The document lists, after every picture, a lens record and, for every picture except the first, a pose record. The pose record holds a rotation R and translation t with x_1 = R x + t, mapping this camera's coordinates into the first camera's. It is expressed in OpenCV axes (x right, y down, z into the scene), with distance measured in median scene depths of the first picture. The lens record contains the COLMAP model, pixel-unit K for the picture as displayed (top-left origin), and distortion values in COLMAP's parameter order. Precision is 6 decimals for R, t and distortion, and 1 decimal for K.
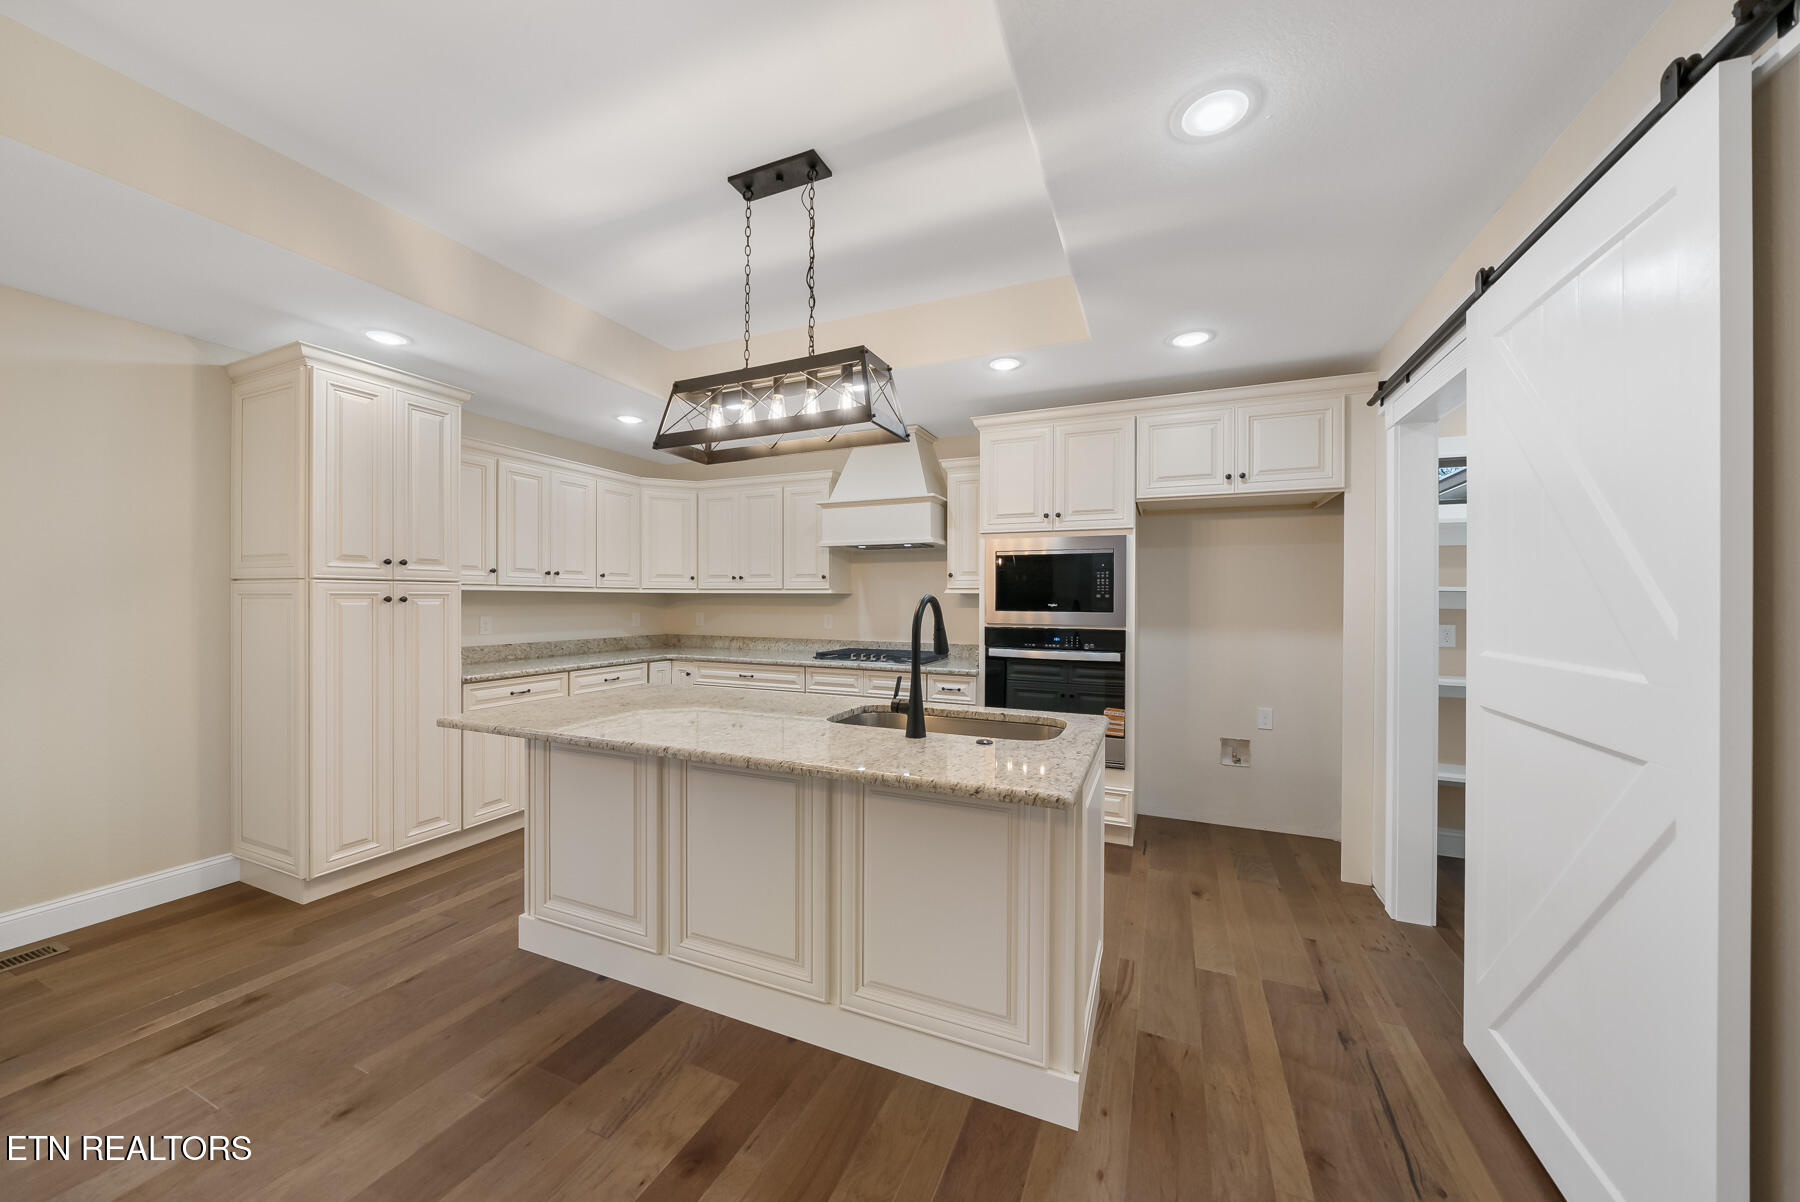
lens RADIAL K [[622.4, 0, 896.7], [0, 622.4, 600.6], [0, 0, 1]] dist [-0.002128, -0.000260]
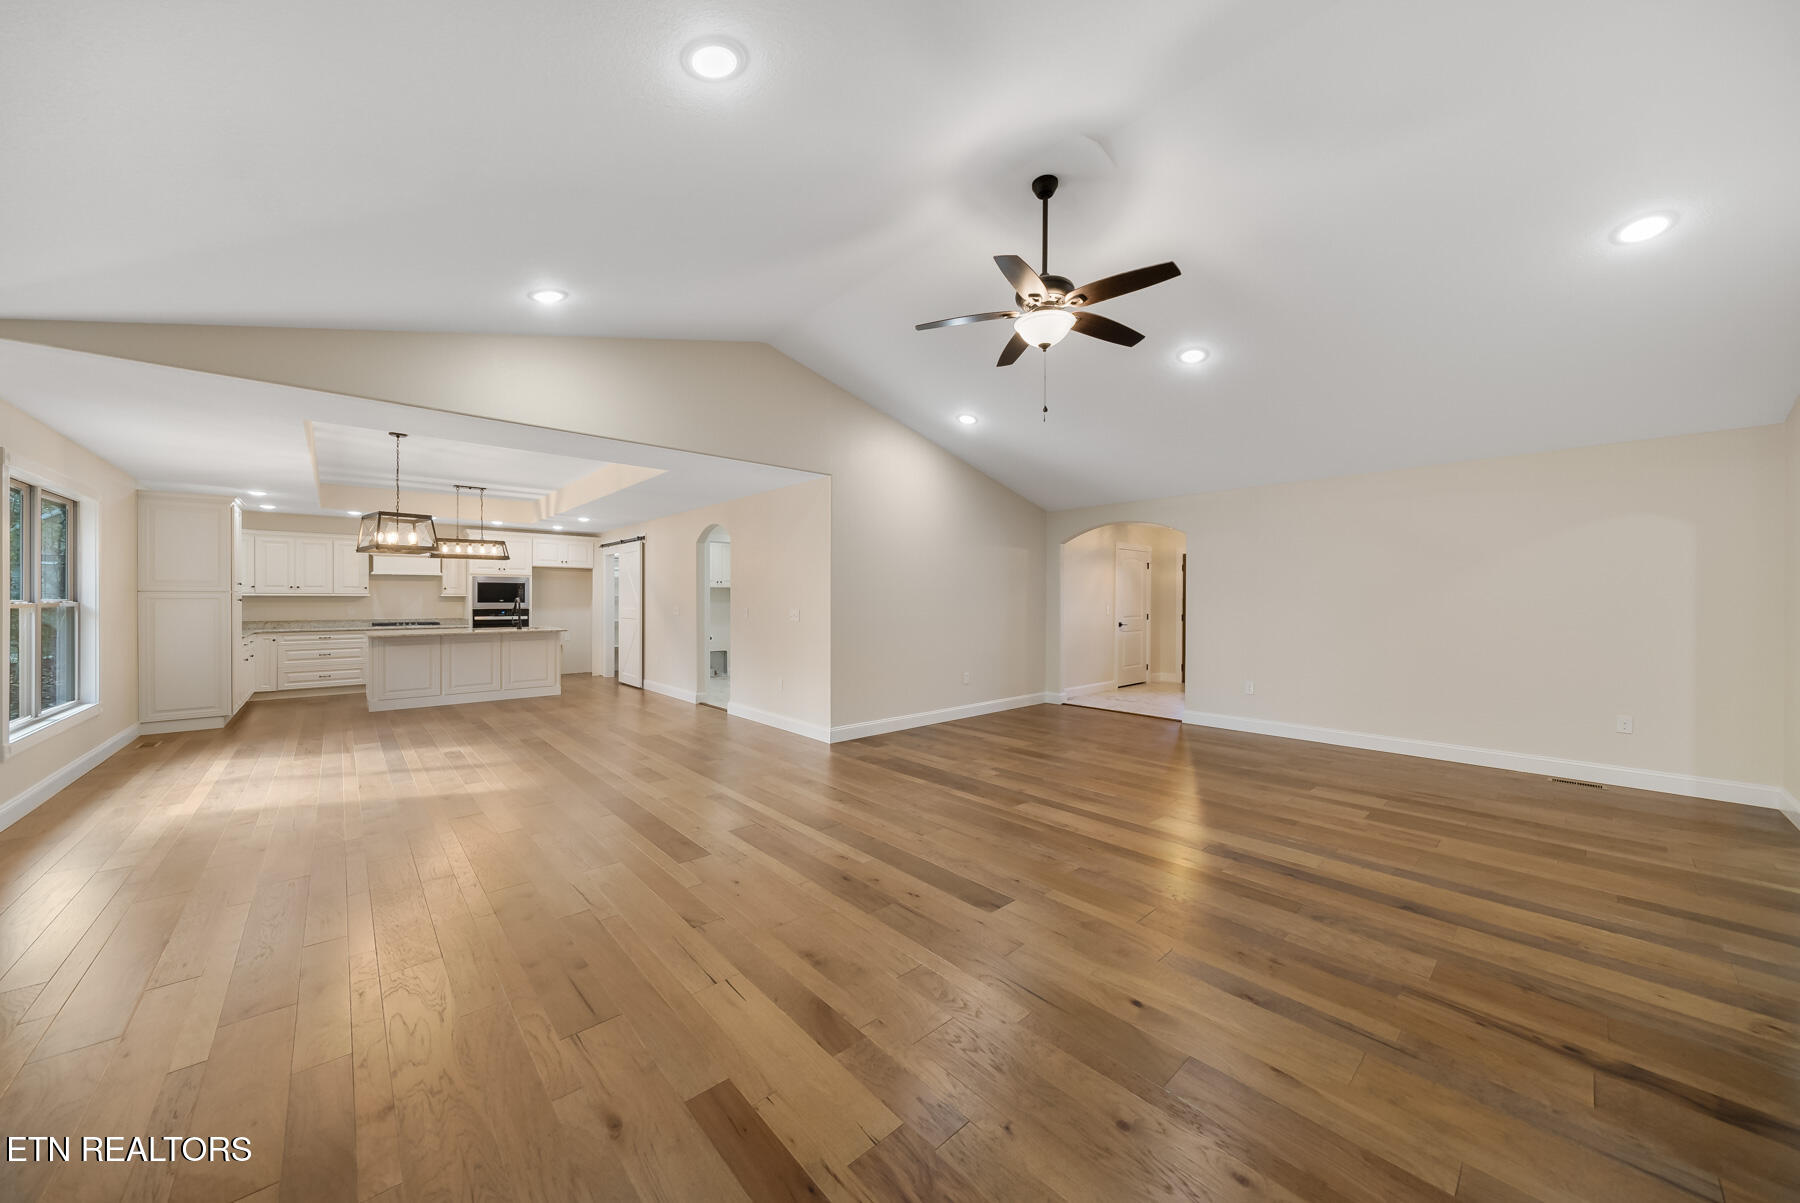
lens RADIAL K [[622.4, 0, 896.7], [0, 622.4, 601.1], [0, 0, 1]] dist [-0.002128, -0.000260]
pose [[0.409819, -0.007346, 0.912137, -1.627086], [-0.000223, 0.999967, 0.008154, -0.013633], [-0.912167, -0.003546, 0.409803, -1.841337]]
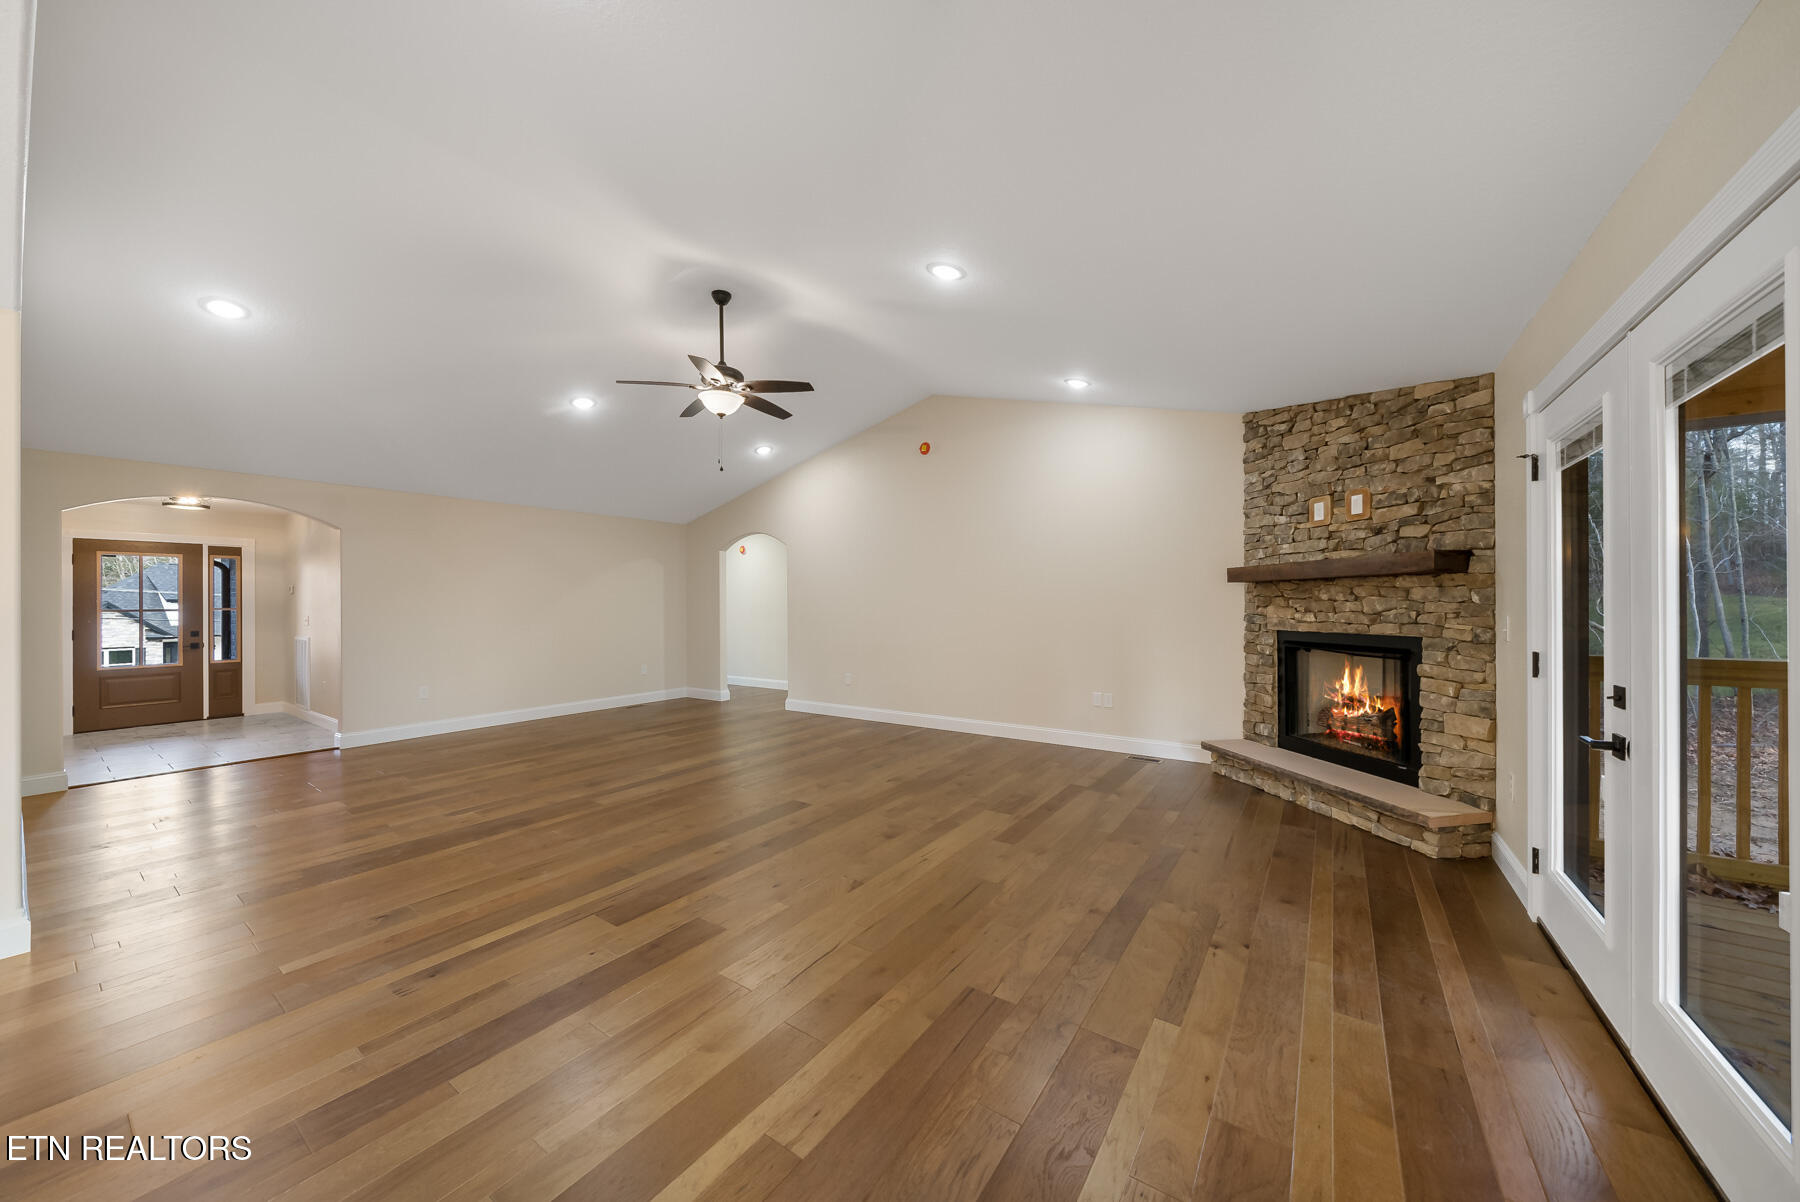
lens RADIAL K [[622.4, 0, 896.7], [0, 622.4, 600.6], [0, 0, 1]] dist [-0.002128, -0.000260]
pose [[-0.981163, 0.001706, 0.193176, -1.269141], [0.001223, 0.999996, -0.002617, -0.009726], [-0.193180, -0.002331, -0.981161, -0.487323]]
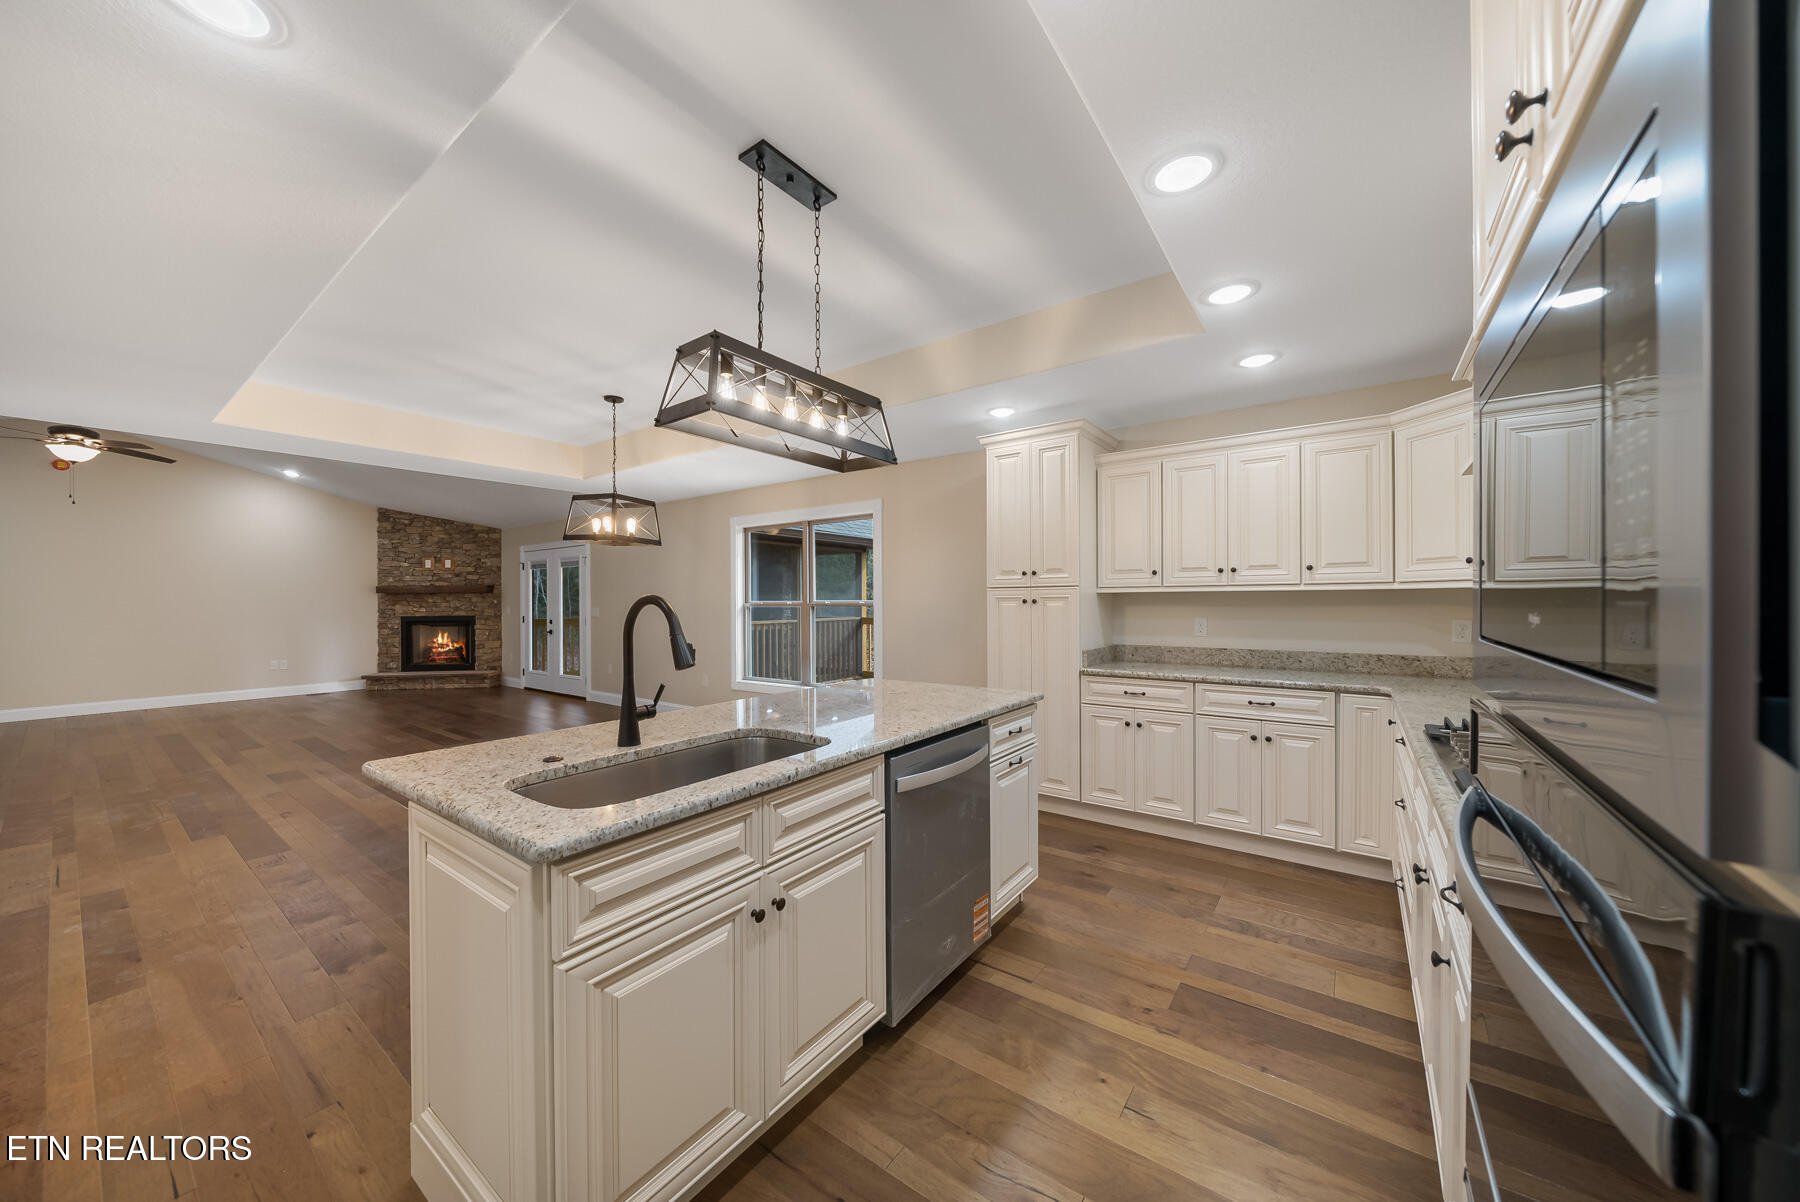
lens RADIAL K [[629.1, 0, 896.6], [0, 629.1, 600.1], [0, 0, 1]] dist [-0.000313, -0.000176]
pose [[-0.220786, -0.003334, -0.975317, 0.478093], [0.004347, 0.999981, -0.004403, -0.000121], [0.975313, -0.005212, -0.220767, 0.867260]]
